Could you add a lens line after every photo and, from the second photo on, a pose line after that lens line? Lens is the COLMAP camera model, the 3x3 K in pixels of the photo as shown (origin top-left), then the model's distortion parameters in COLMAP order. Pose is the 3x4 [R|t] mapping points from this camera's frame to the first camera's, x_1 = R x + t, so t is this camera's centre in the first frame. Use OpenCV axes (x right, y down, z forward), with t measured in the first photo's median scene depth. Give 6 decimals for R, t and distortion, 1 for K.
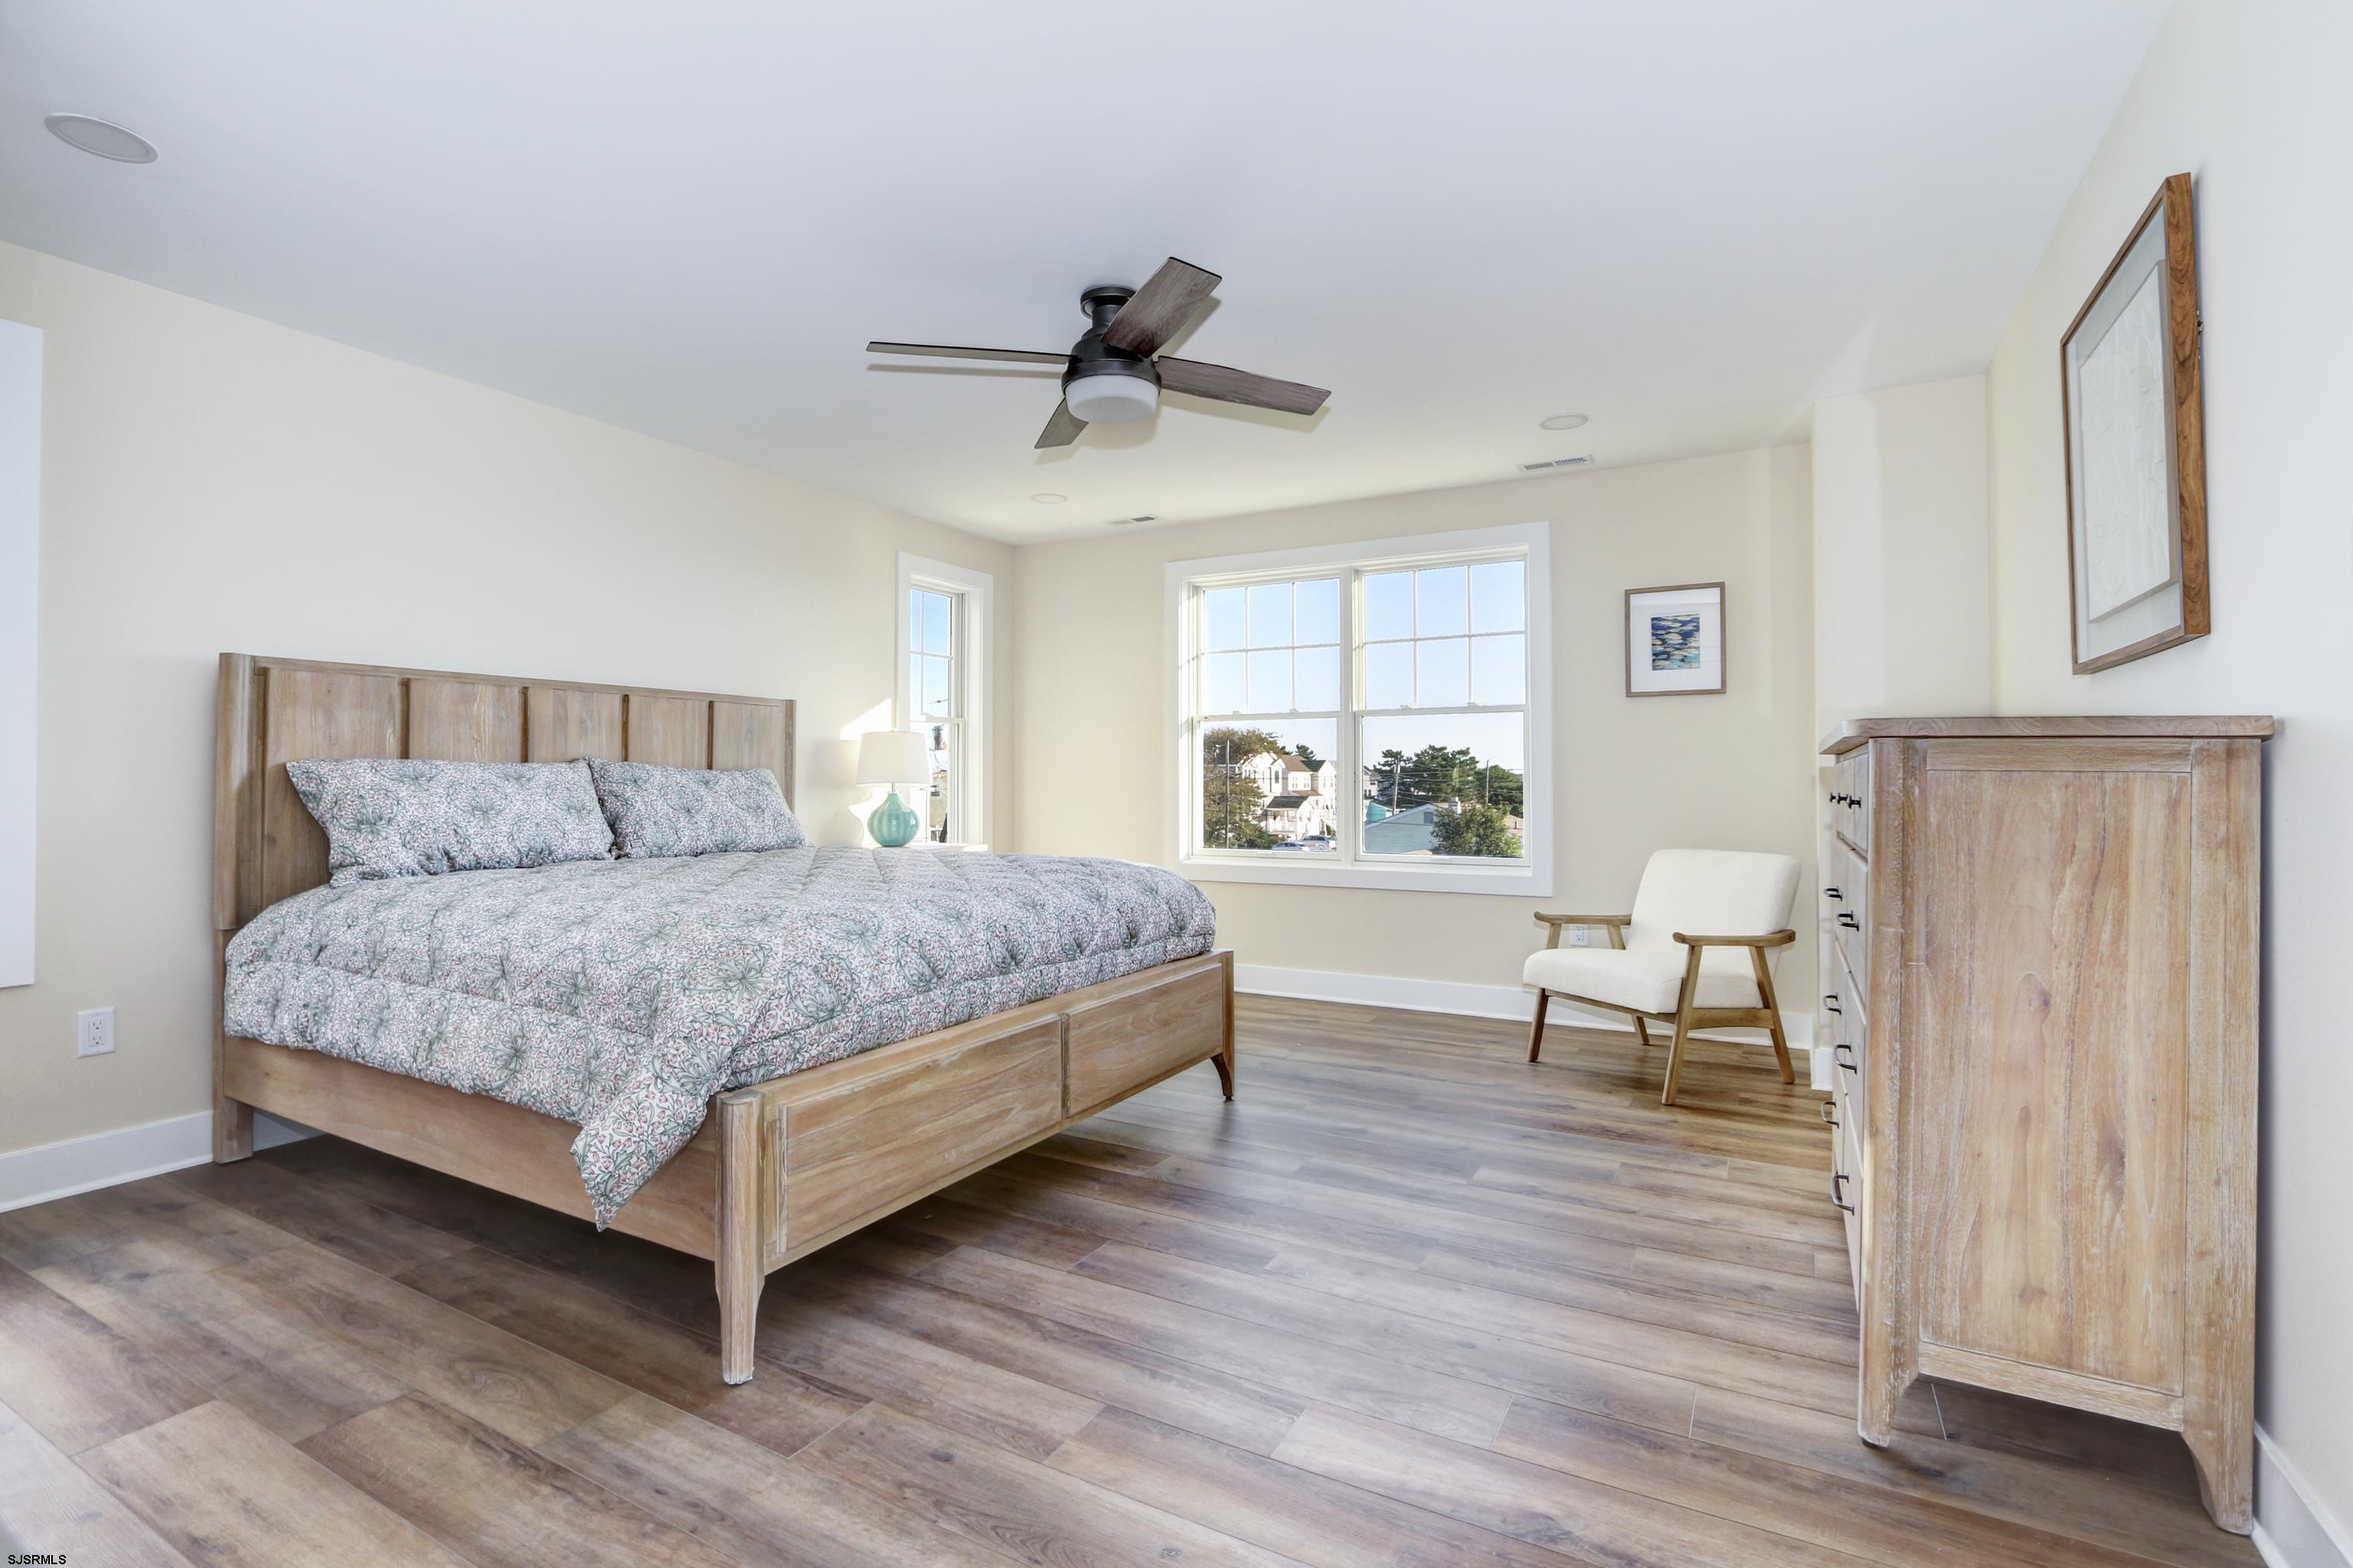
lens RADIAL K [[1126.6, 0, 1158.1], [0, 1126.6, 757.0], [0, 0, 1]] dist [-0.016835, 0.001220]
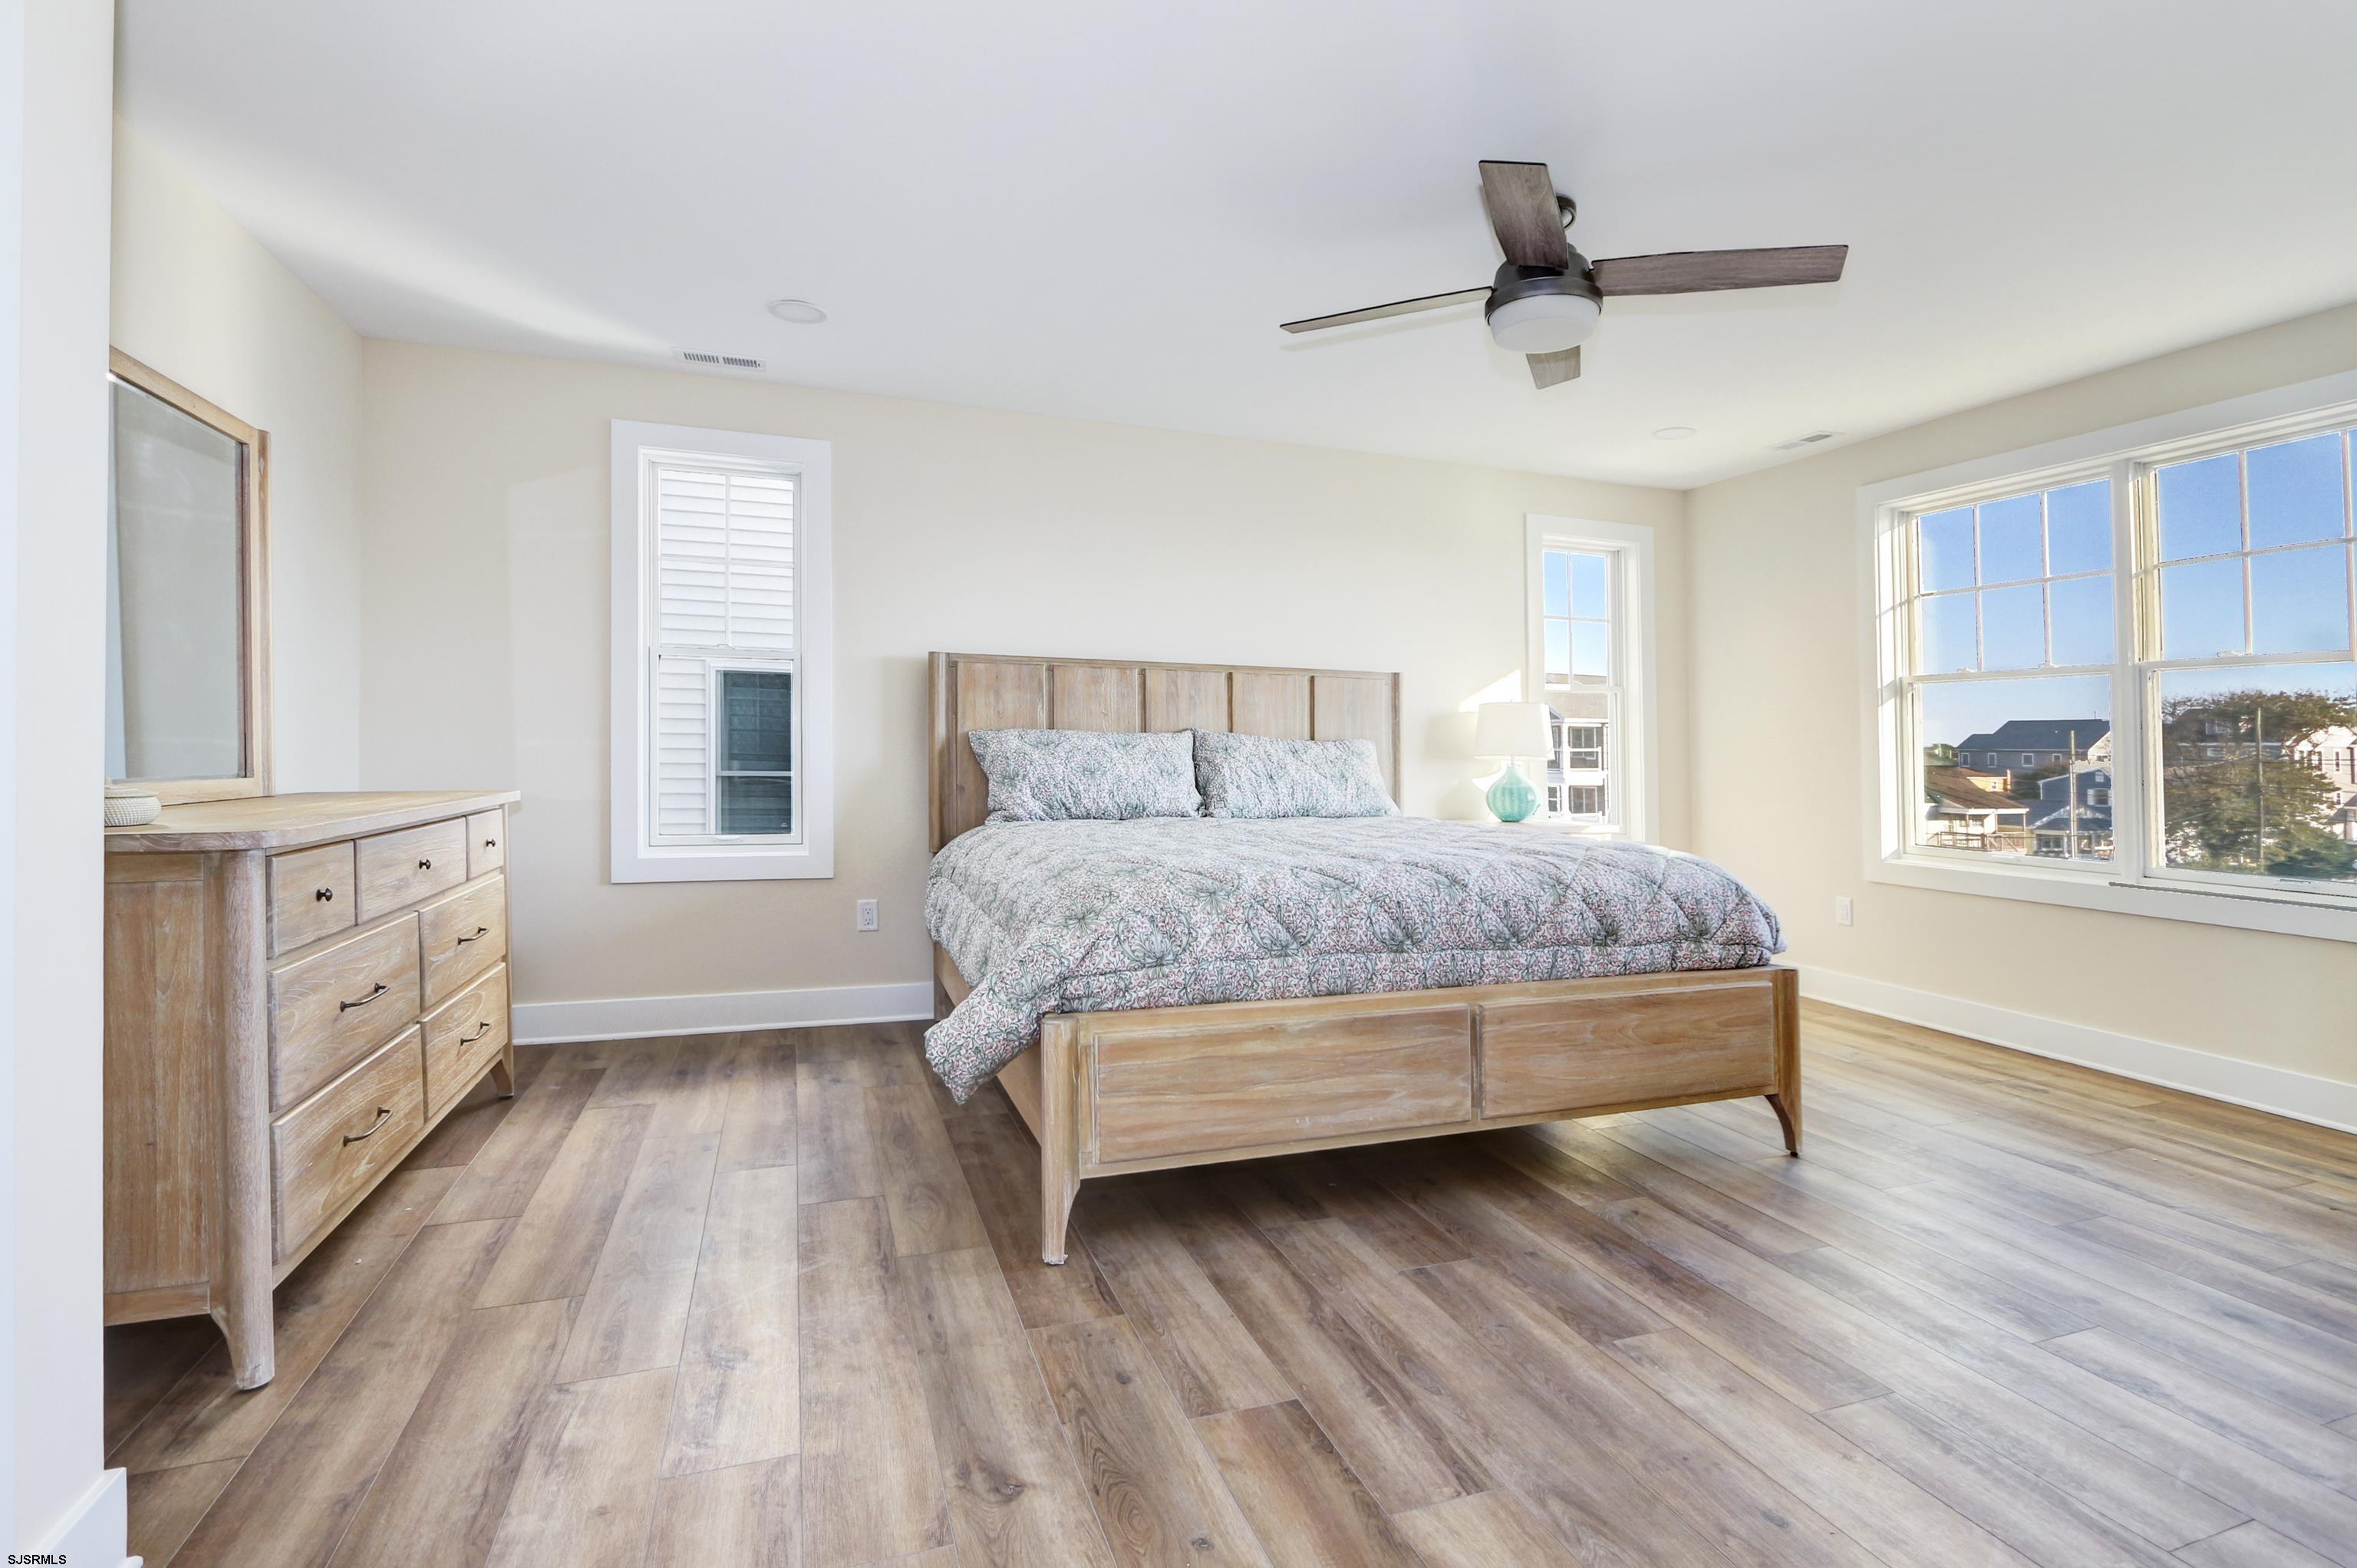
lens RADIAL K [[1150.0, 0, 1183.0], [0, 1150.0, 743.2], [0, 0, 1]] dist [-0.016831, 0.001964]
pose [[0.754271, 0.008469, -0.656508, 0.333000], [-0.001810, 0.999940, 0.010819, 0.003735], [0.656560, -0.006972, 0.754241, 0.128579]]
